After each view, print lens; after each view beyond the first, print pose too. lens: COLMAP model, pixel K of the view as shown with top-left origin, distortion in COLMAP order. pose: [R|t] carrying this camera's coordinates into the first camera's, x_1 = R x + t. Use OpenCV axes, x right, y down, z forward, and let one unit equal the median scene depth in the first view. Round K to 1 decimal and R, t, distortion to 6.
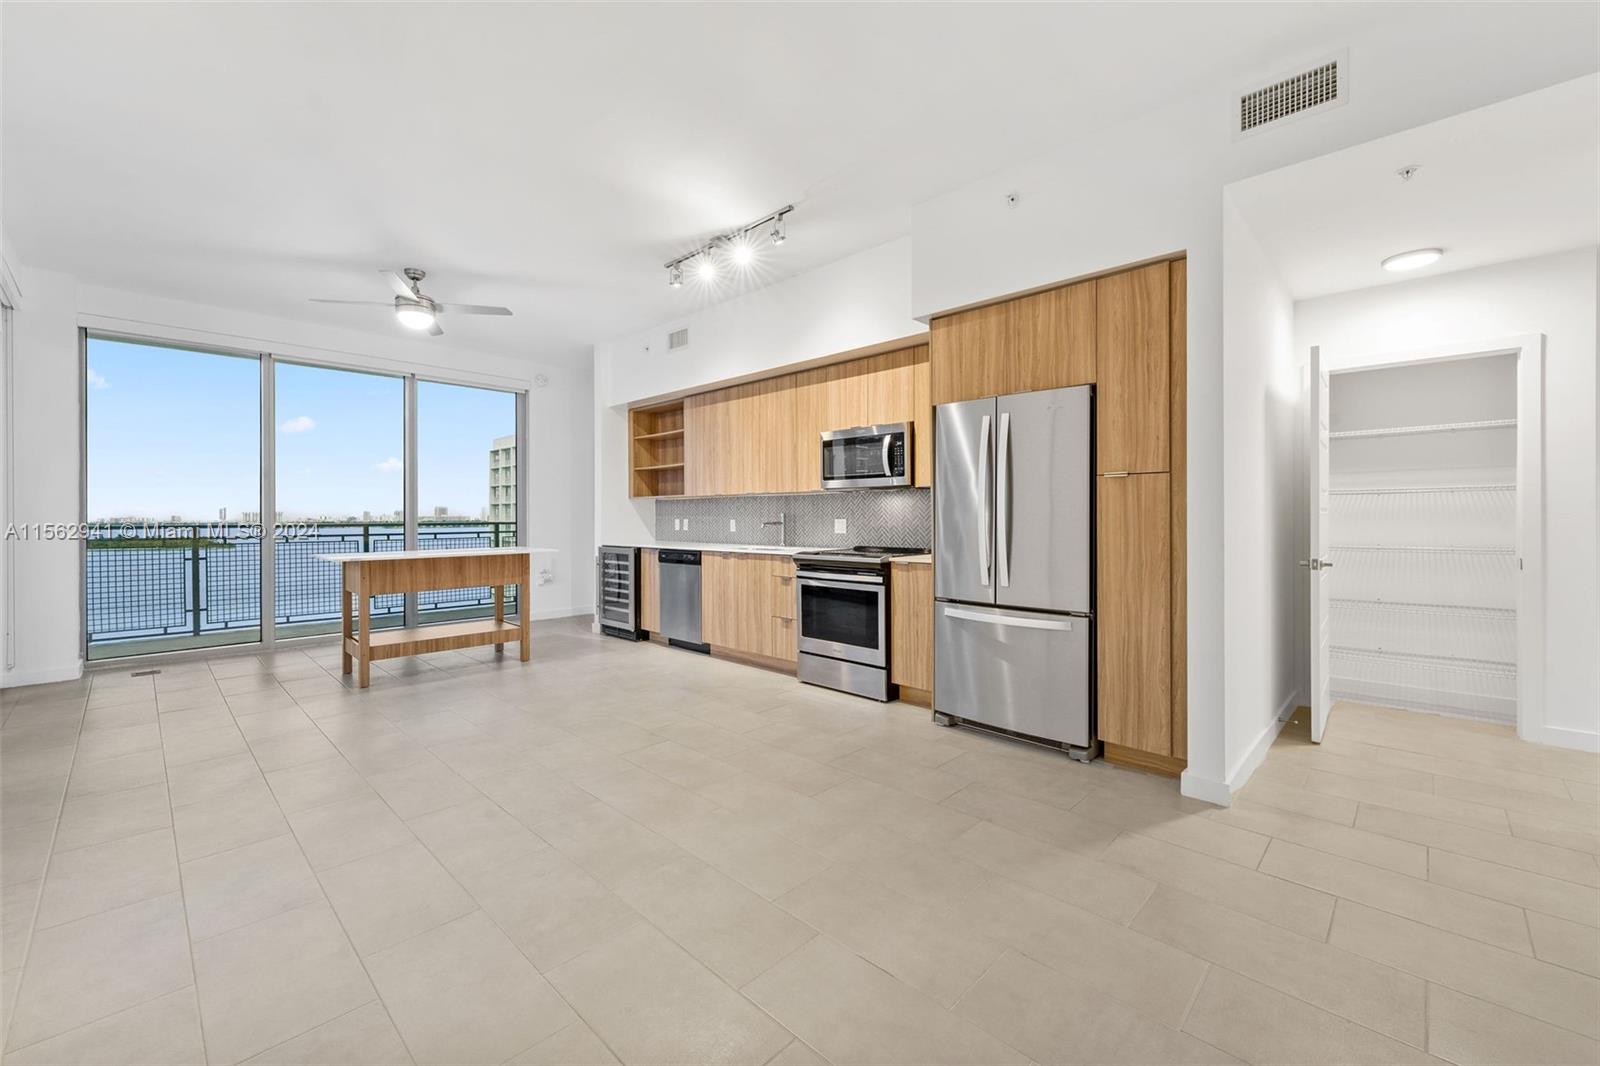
lens RADIAL K [[643.8, 0, 792.0], [0, 643.8, 511.5], [0, 0, 1]] dist [0.007564, -0.002317]
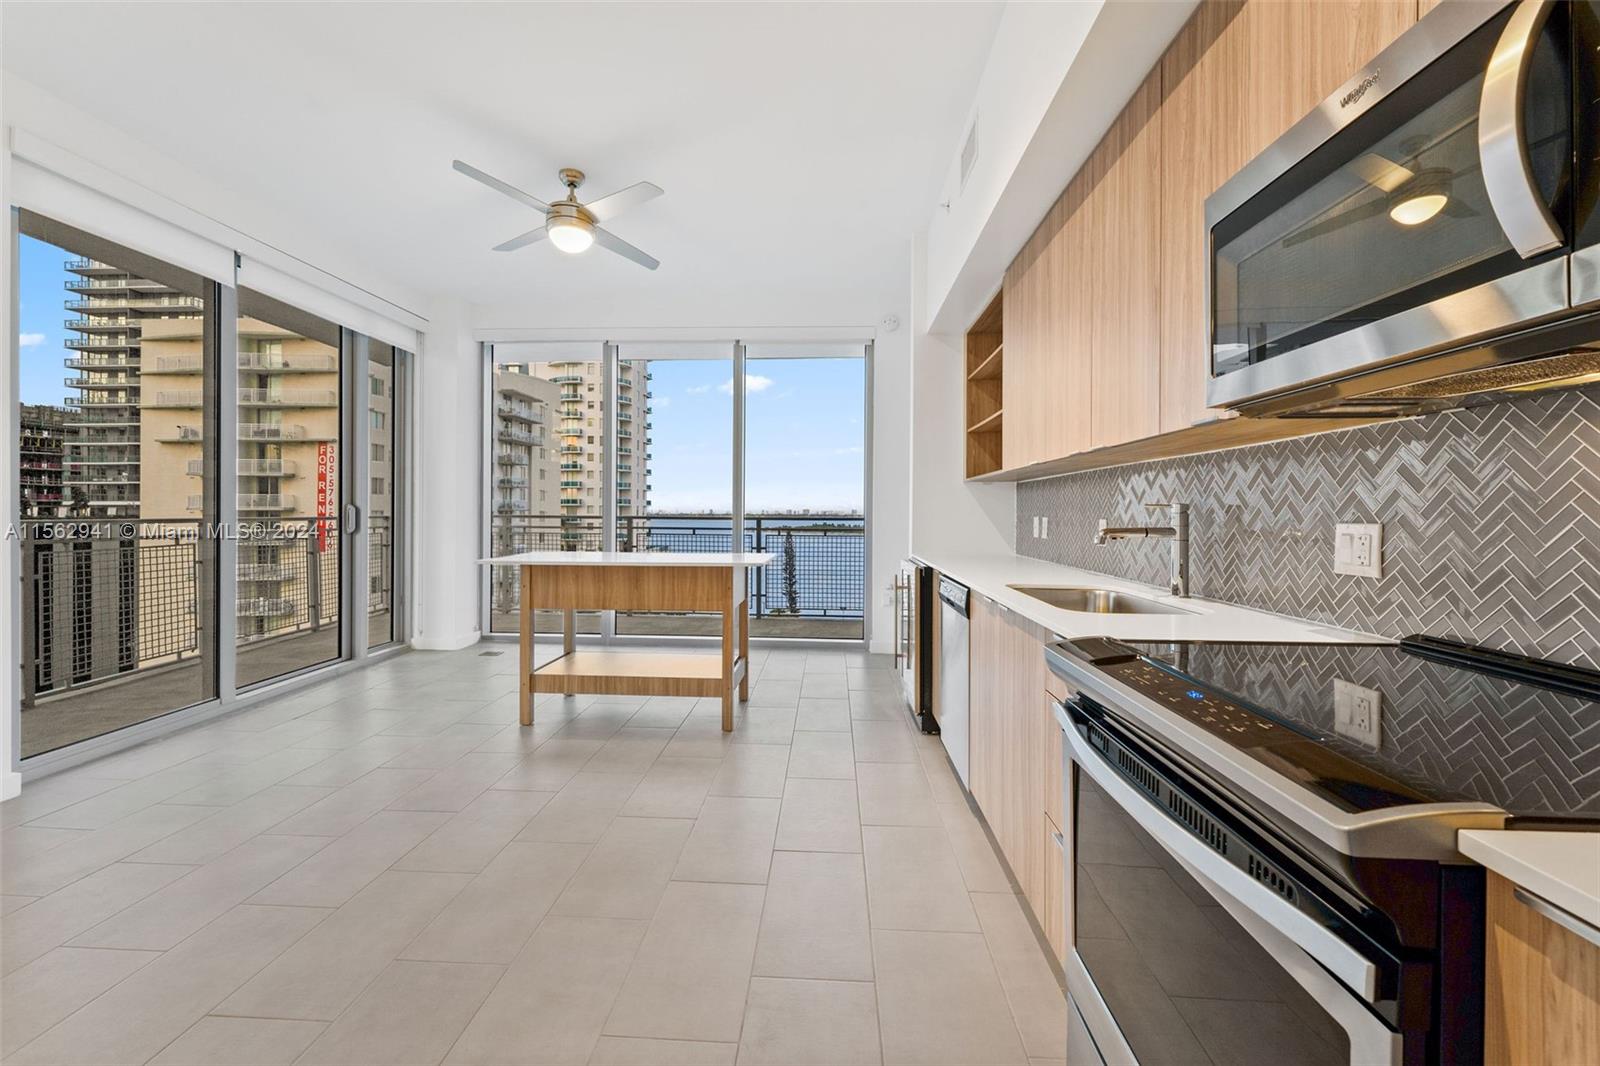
lens RADIAL K [[643.8, 0, 801.2], [0, 643.8, 512.6], [0, 0, 1]] dist [0.007564, -0.002317]
pose [[0.664548, 0.009801, -0.747181, 0.123240], [-0.003946, 0.999946, 0.009606, 0.004838], [0.747235, -0.003435, 0.664551, 0.629100]]
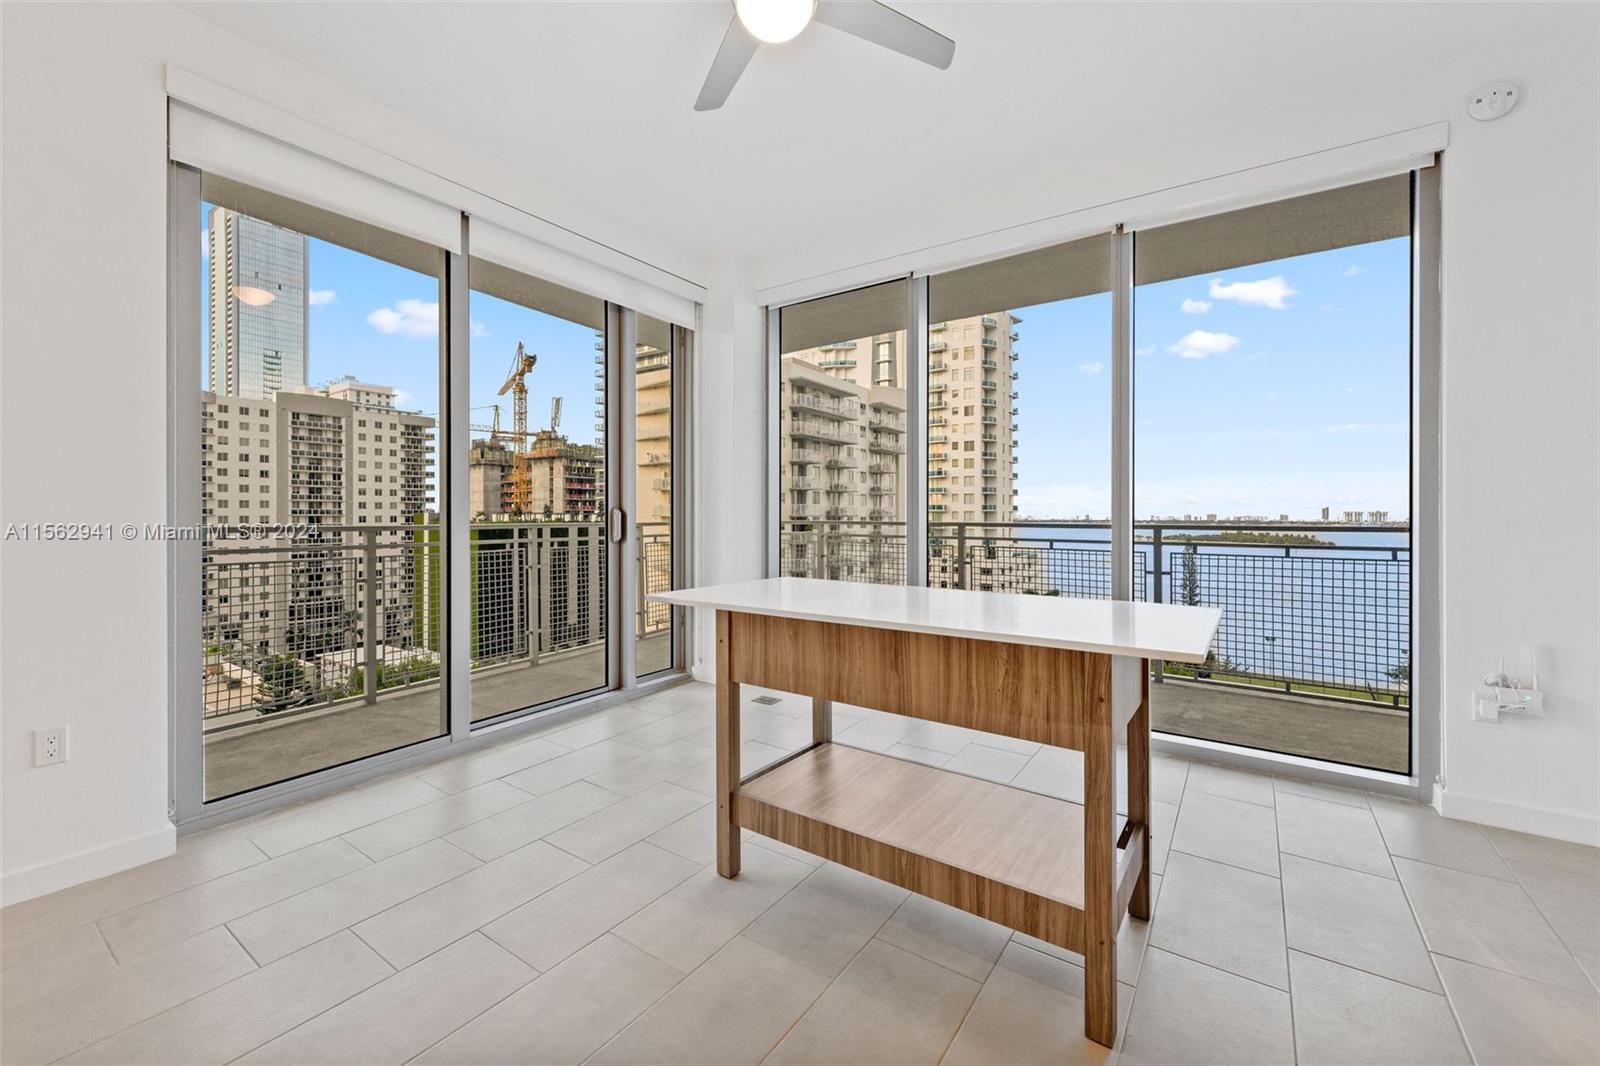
lens RADIAL K [[643.8, 0, 792.5], [0, 643.8, 514.8], [0, 0, 1]] dist [0.007564, -0.002317]
pose [[0.158837, 0.003868, -0.987297, -0.168353], [0.002917, 0.999986, 0.004387, 0.009173], [0.987300, -0.003576, 0.158824, 0.839200]]
